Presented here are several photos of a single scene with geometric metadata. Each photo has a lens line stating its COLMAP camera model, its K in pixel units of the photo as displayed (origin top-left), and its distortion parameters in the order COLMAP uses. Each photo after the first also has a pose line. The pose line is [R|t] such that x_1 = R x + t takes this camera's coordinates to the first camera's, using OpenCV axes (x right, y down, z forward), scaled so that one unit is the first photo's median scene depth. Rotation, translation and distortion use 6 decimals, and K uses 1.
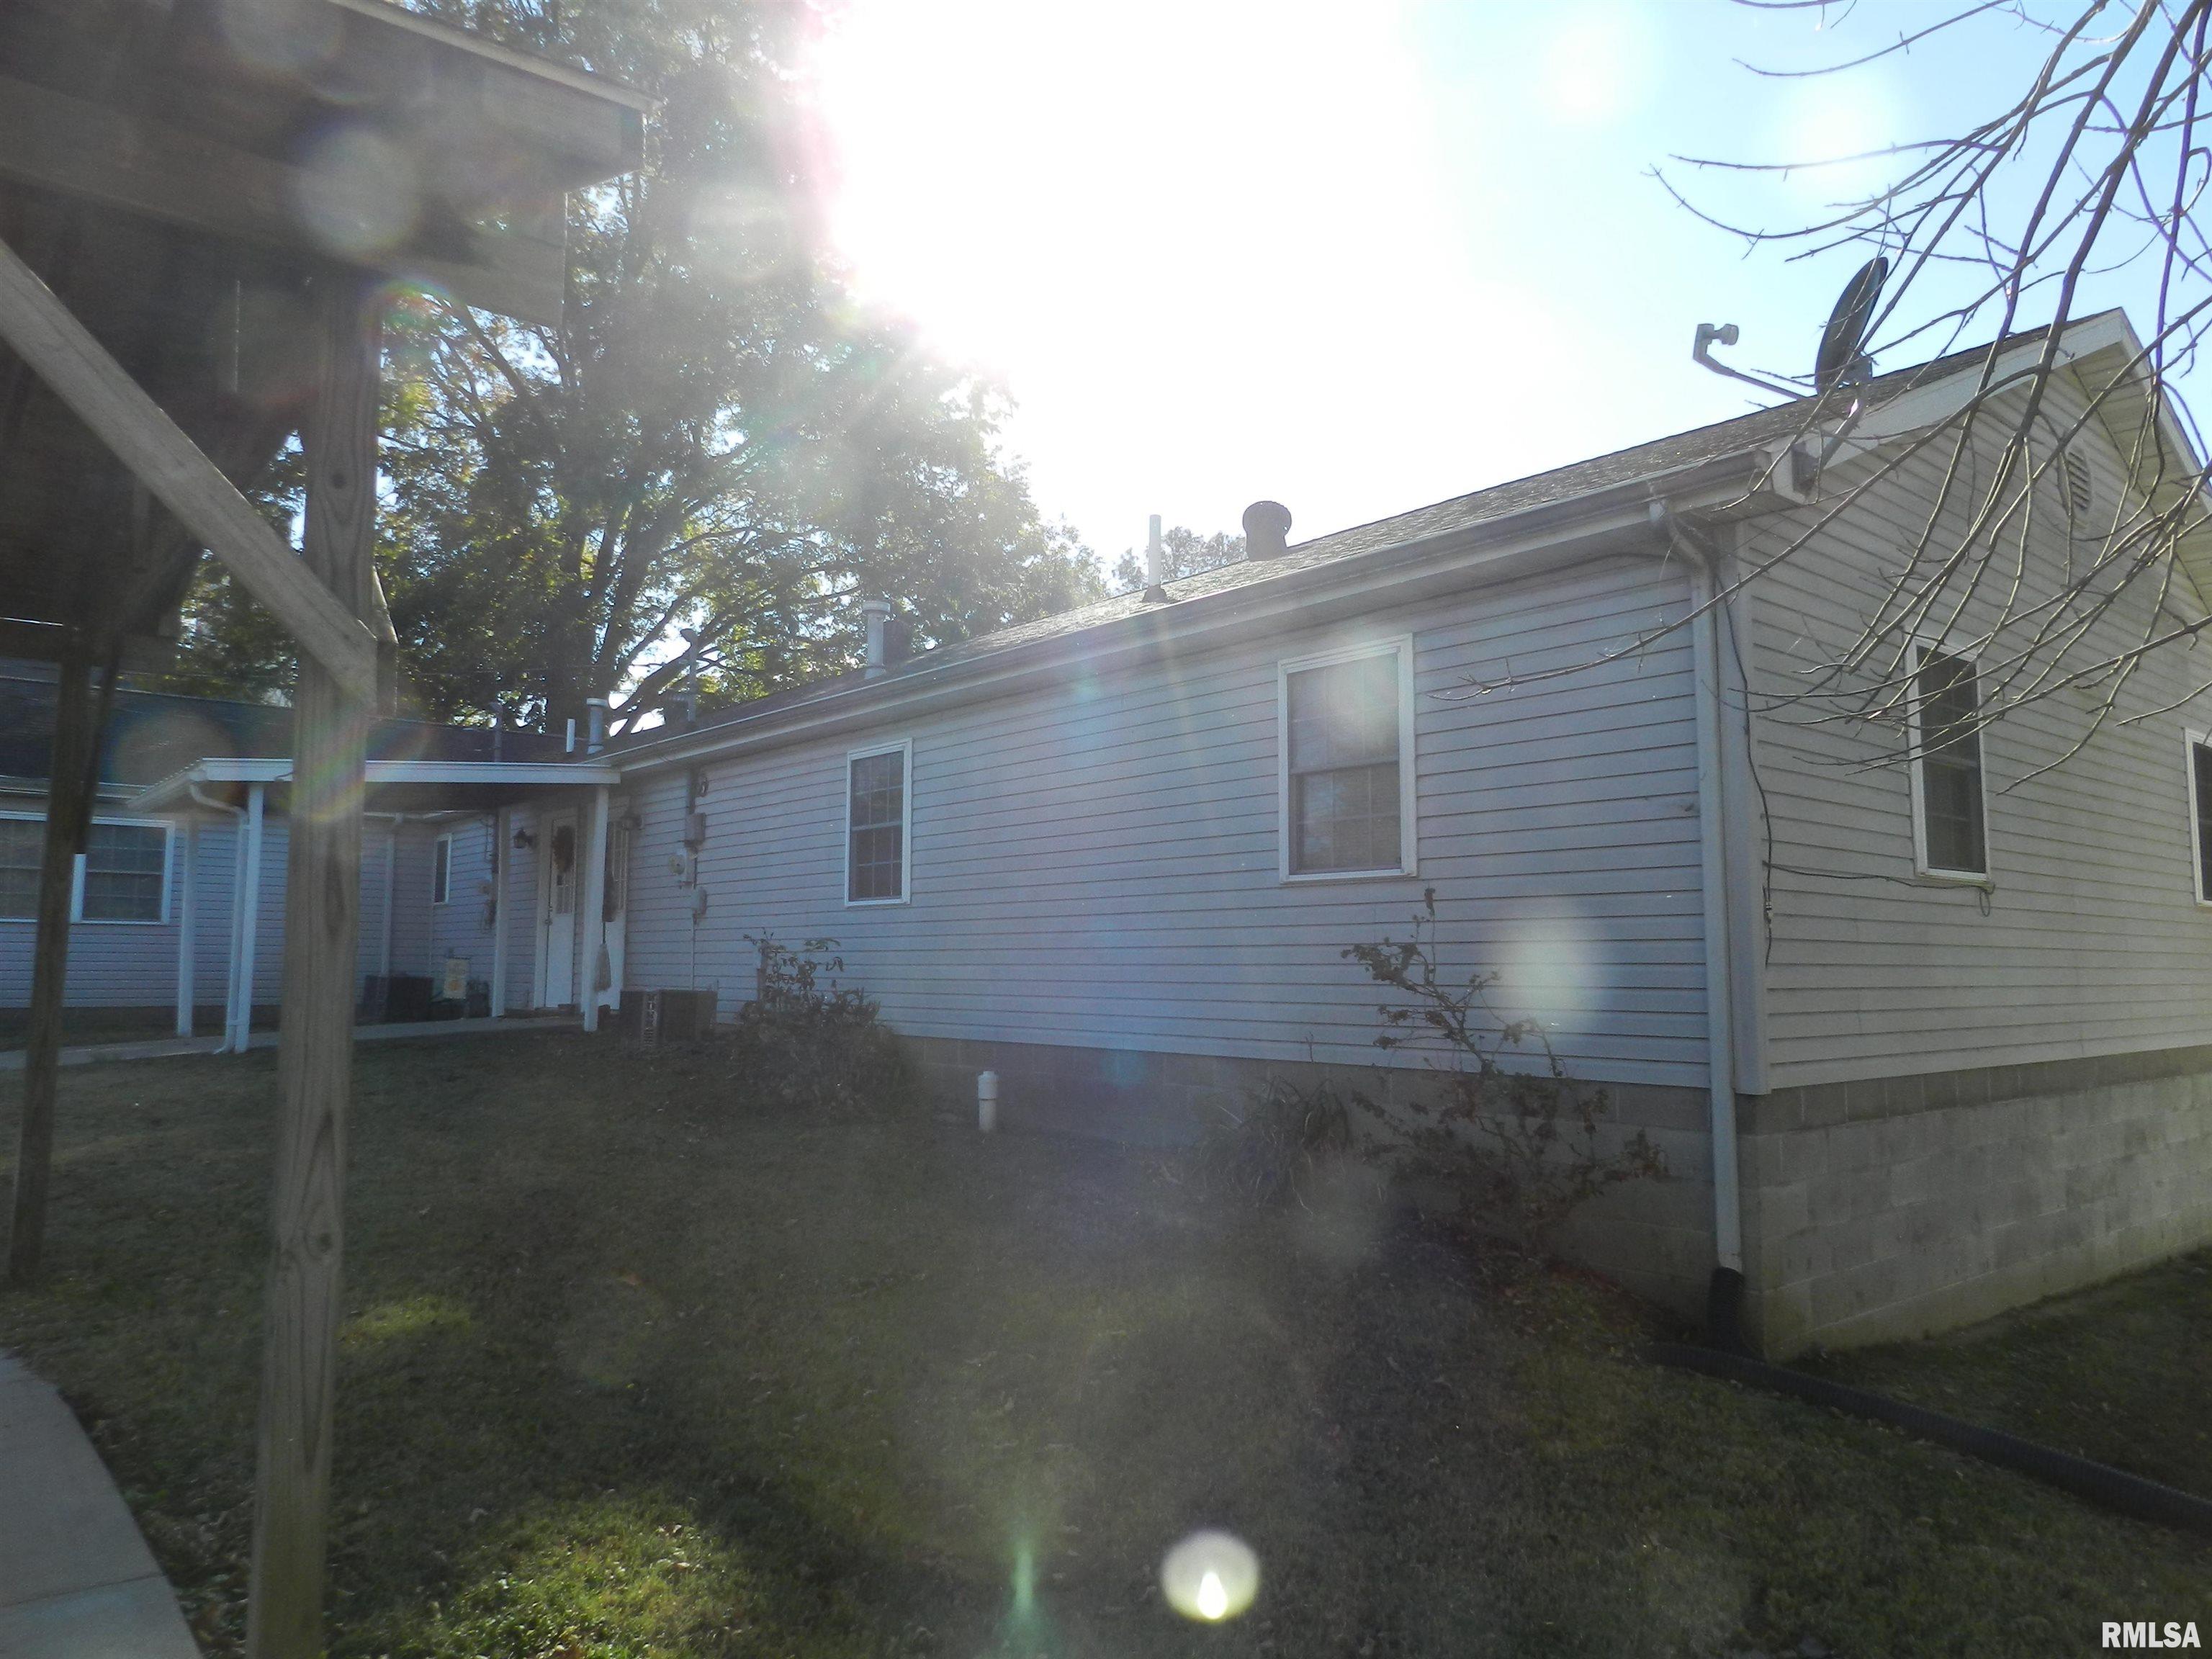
lens RADIAL K [[1497.9, 0, 1098.0], [0, 1497.9, 832.0], [0, 0, 1]] dist [0.003987, -0.001820]
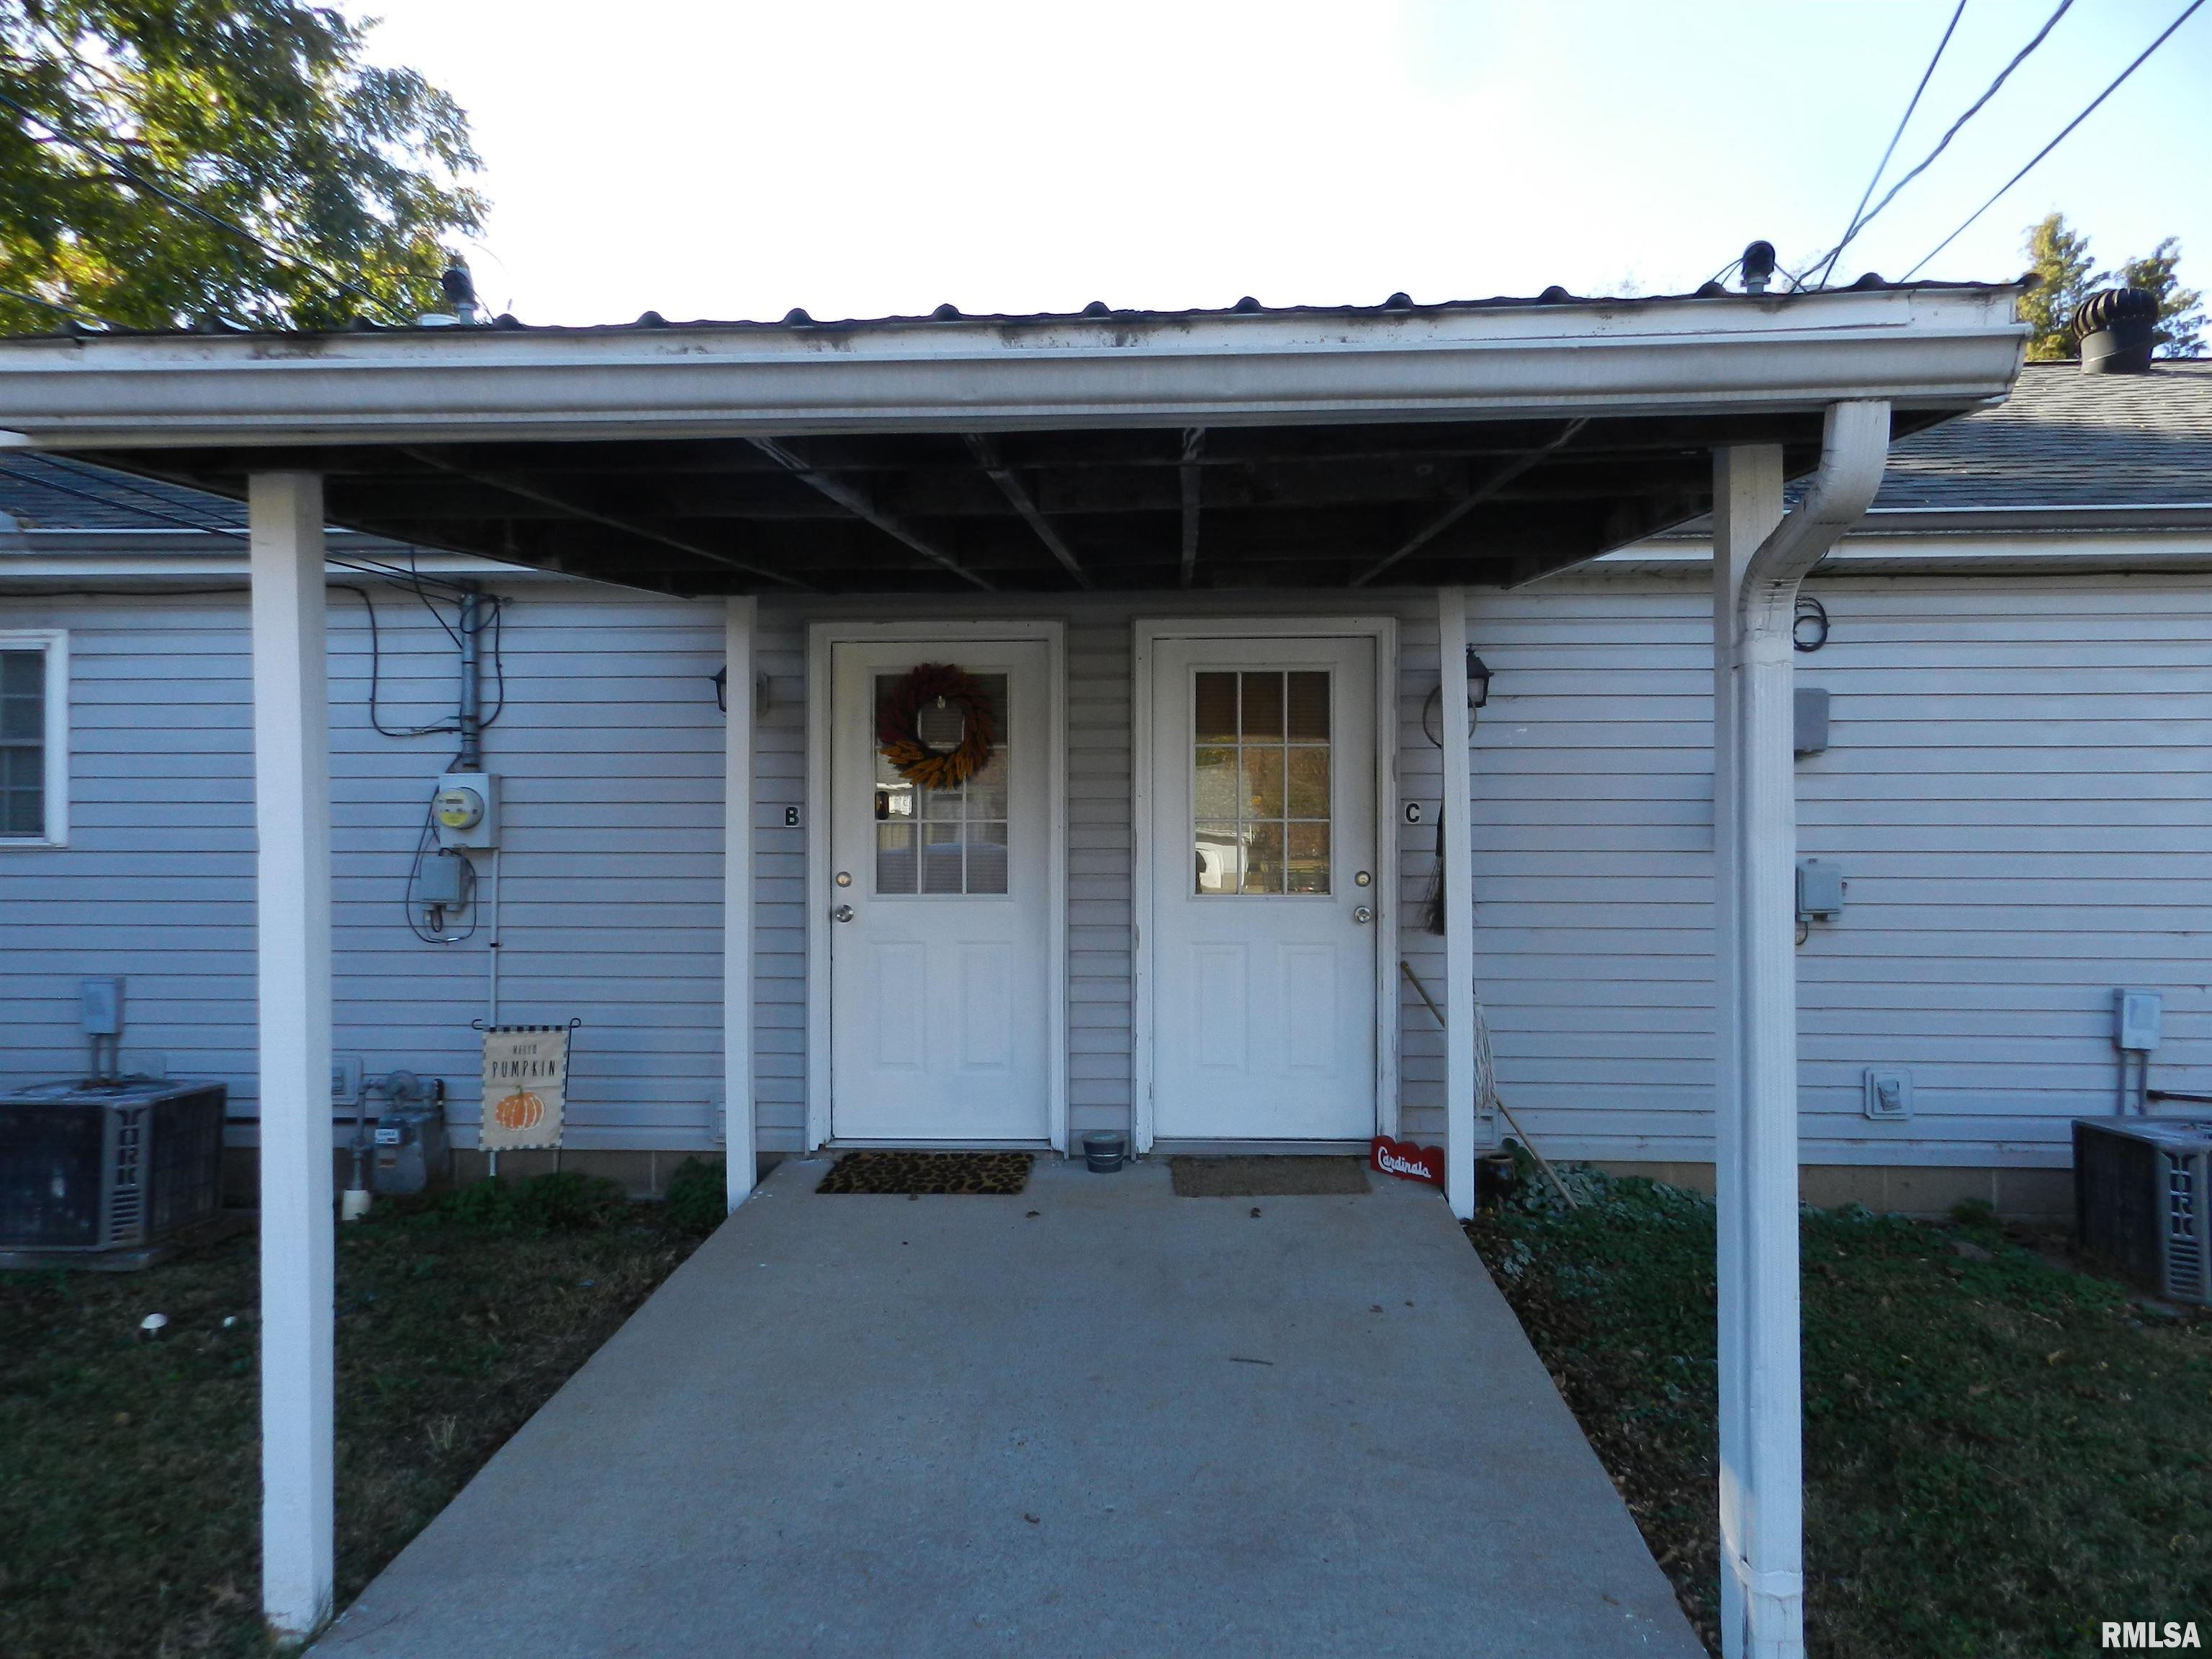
lens RADIAL K [[1514.5, 0, 1107.3], [0, 1514.5, 834.1], [0, 0, 1]] dist [0.015307, 0.005852]
pose [[0.682302, -0.006879, 0.731038, -0.716226], [-0.062471, 0.995750, 0.067677, 0.012112], [-0.728397, -0.091845, 0.678972, 0.834983]]
